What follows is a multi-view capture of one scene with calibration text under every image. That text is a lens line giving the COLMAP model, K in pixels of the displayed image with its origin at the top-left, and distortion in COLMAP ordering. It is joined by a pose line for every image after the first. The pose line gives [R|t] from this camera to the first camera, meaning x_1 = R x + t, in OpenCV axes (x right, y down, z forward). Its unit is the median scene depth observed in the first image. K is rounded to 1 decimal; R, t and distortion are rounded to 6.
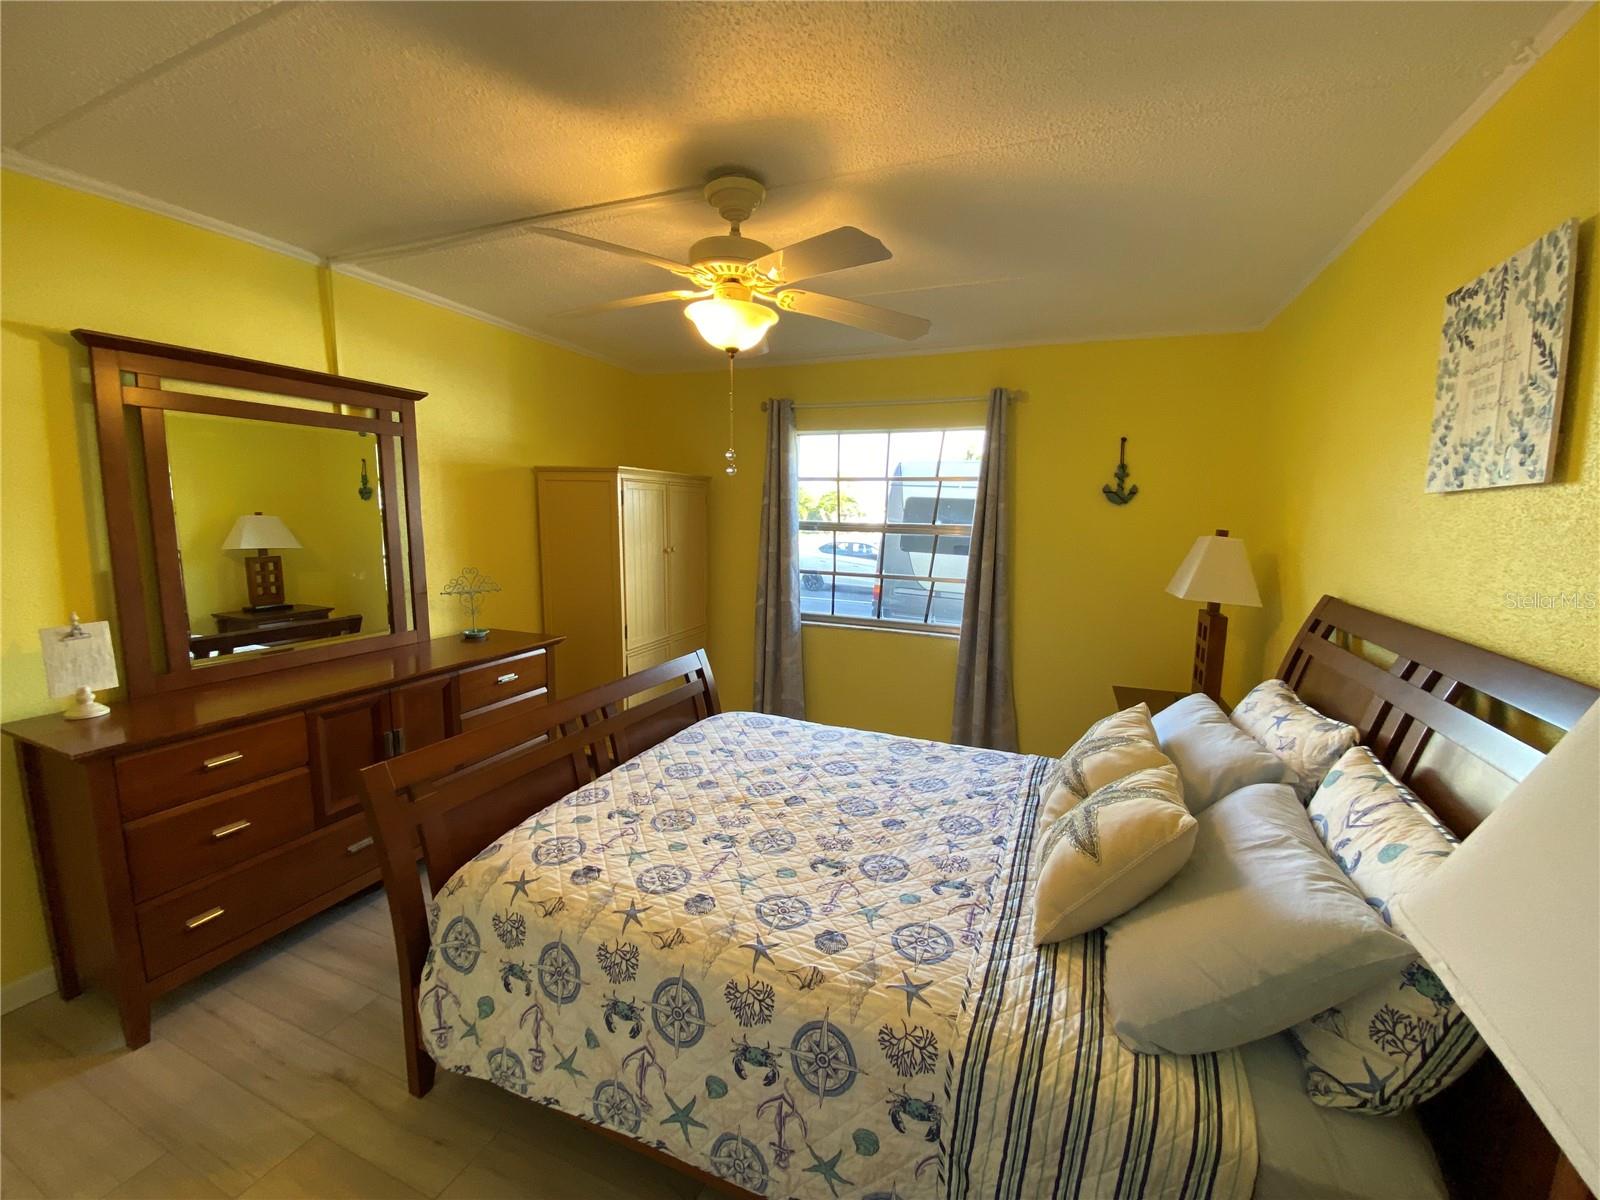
lens RADIAL K [[647.4, 0, 796.8], [0, 647.4, 597.3], [0, 0, 1]] dist [0.033855, -0.027693]
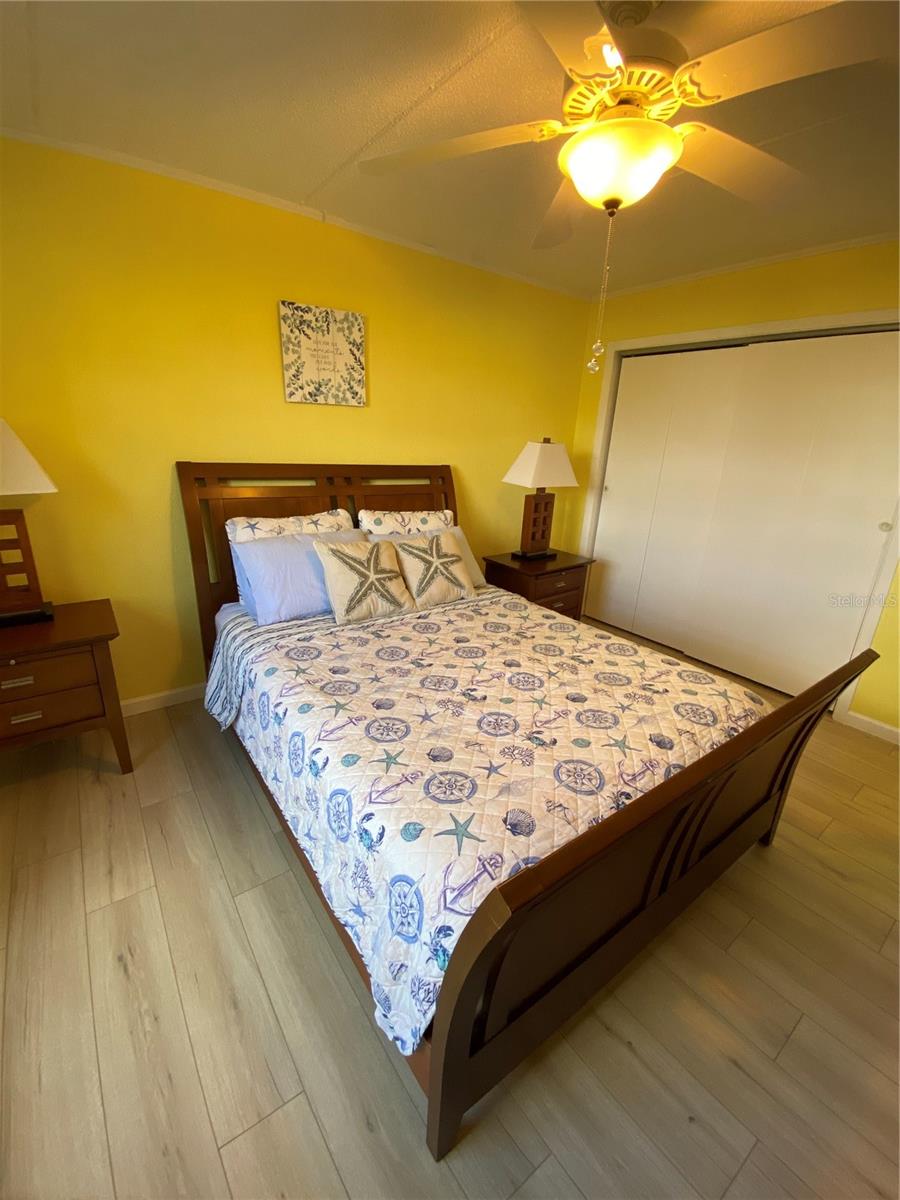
lens RADIAL K [[485.5, 0, 454.3], [0, 485.5, 598.0], [0, 0, 1]] dist [0.033855, -0.027693]
pose [[-0.861873, -0.211104, 0.461097, -0.344646], [0.006767, 0.904369, 0.426697, -0.222933], [-0.507080, 0.370879, -0.778023, 1.931058]]
